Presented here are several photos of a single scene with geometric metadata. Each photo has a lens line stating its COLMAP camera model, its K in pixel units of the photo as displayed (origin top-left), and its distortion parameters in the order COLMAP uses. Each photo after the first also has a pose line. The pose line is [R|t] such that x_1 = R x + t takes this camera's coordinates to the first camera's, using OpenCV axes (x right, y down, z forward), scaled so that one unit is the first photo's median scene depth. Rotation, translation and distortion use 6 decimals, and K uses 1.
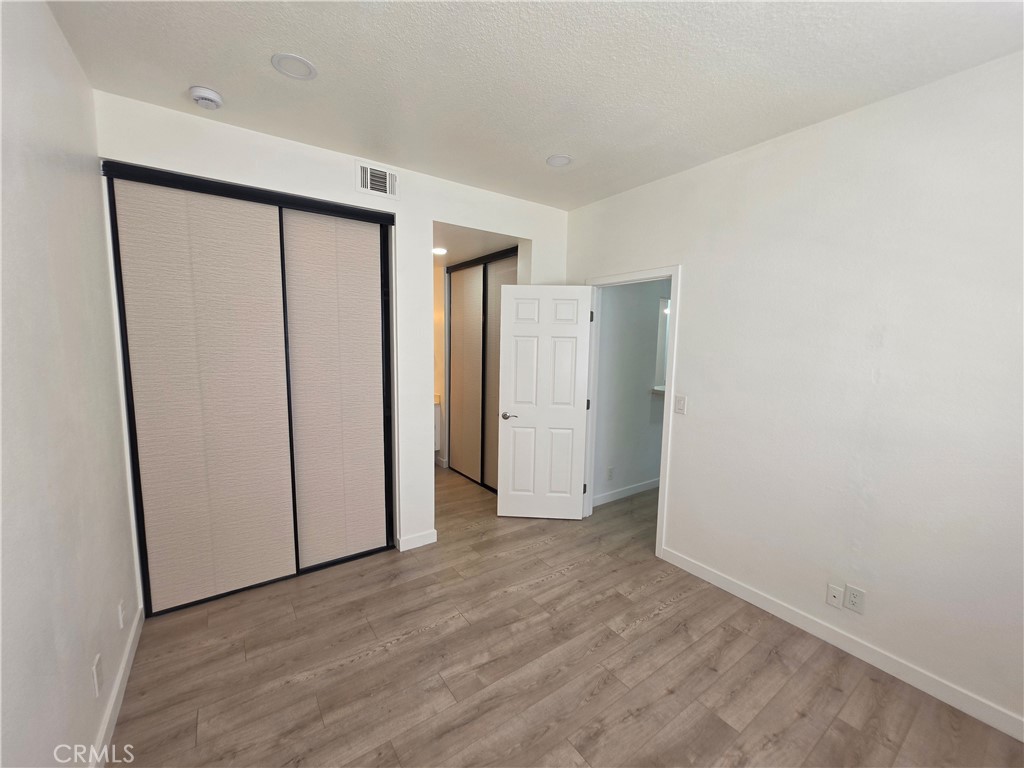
lens RADIAL K [[408.9, 0, 508.1], [0, 408.9, 386.1], [0, 0, 1]] dist [-0.002588, -0.000020]
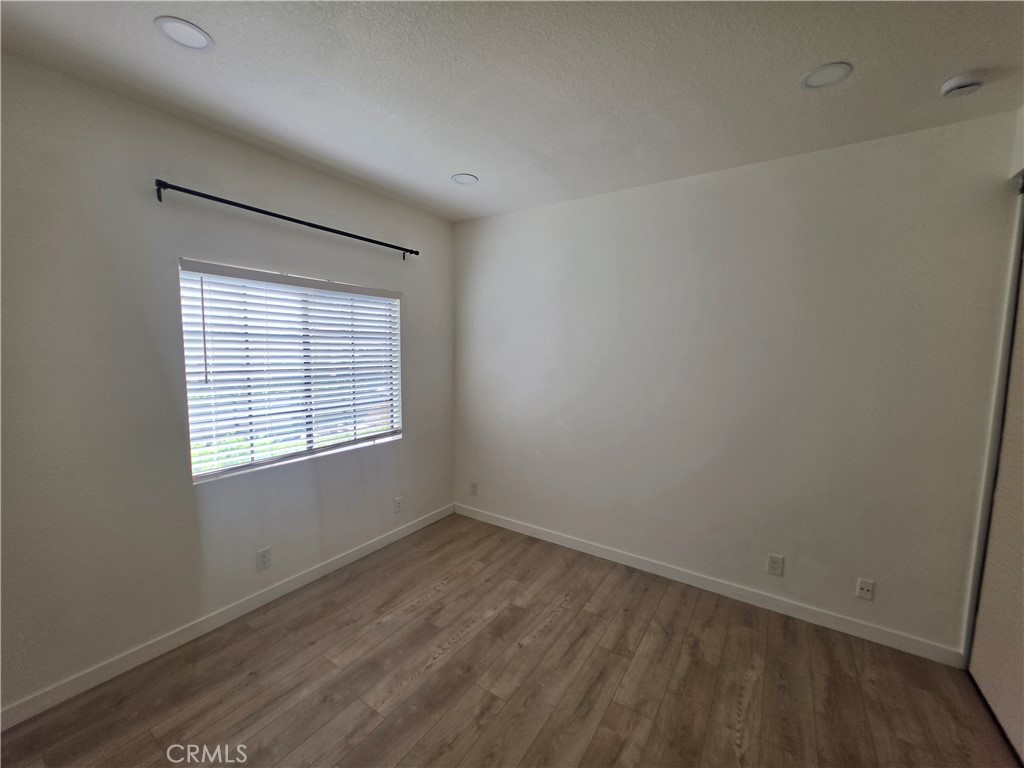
lens RADIAL K [[408.9, 0, 508.1], [0, 408.9, 386.1], [0, 0, 1]] dist [-0.002588, -0.000020]
pose [[-0.932395, 0.005286, -0.361403, 0.502875], [-0.068800, 0.979016, 0.191819, -0.201581], [0.354833, 0.203716, -0.912466, 1.710611]]
